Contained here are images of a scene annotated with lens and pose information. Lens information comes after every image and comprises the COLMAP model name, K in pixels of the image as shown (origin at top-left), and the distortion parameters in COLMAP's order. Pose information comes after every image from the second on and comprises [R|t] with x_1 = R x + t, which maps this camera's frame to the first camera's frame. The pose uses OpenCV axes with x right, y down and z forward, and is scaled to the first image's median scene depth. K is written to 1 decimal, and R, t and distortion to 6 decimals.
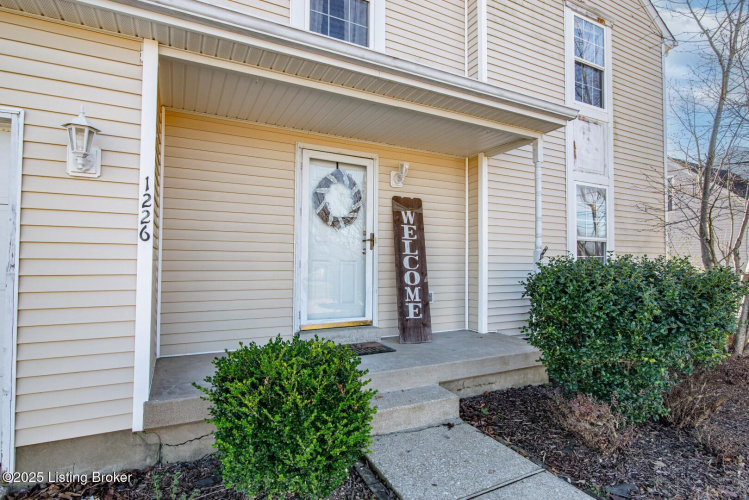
lens RADIAL K [[396.9, 0, 374.5], [0, 396.9, 250.0], [0, 0, 1]] dist [-0.001845, -0.001009]
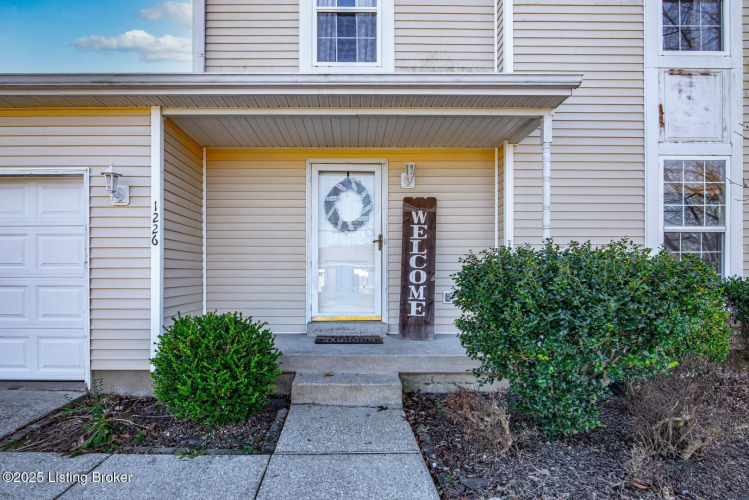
lens RADIAL K [[420.2, 0, 373.1], [0, 420.2, 275.9], [0, 0, 1]] dist [-0.002391, -0.001096]
pose [[0.885547, -0.006201, -0.464509, 0.500734], [0.020161, 0.999482, 0.025093, 0.039671], [0.464113, -0.031586, 0.885213, -0.004622]]
